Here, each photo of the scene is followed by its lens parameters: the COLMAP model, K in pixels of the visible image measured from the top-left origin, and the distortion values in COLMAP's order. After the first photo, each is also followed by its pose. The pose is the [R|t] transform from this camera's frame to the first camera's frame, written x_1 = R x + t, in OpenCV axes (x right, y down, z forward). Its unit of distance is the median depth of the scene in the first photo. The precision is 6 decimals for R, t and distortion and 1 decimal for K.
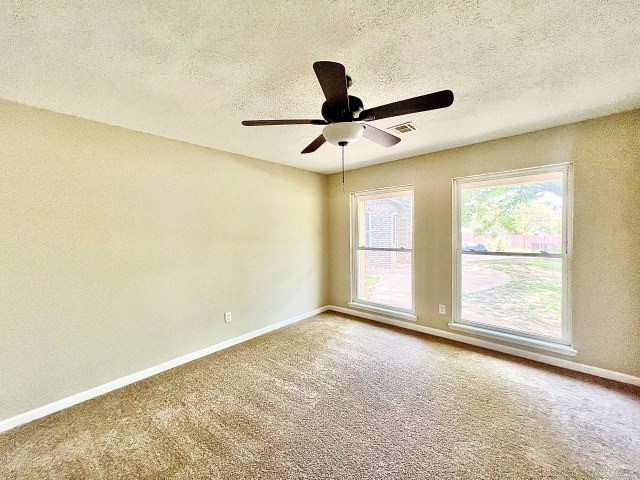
lens RADIAL K [[199.4, 0, 320.3], [0, 199.4, 236.8], [0, 0, 1]] dist [-0.001258, 0.000063]
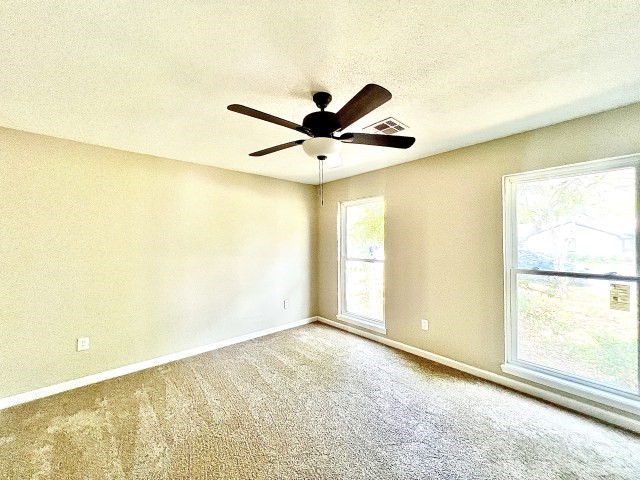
lens RADIAL K [[257.0, 0, 318.5], [0, 257.0, 240.8], [0, 0, 1]] dist [-0.001289, -0.000526]
pose [[0.969307, 0.011141, -0.245603, 0.365582], [-0.018438, 0.999454, -0.027435, 0.004513], [0.245163, 0.031121, 0.968982, -0.249320]]
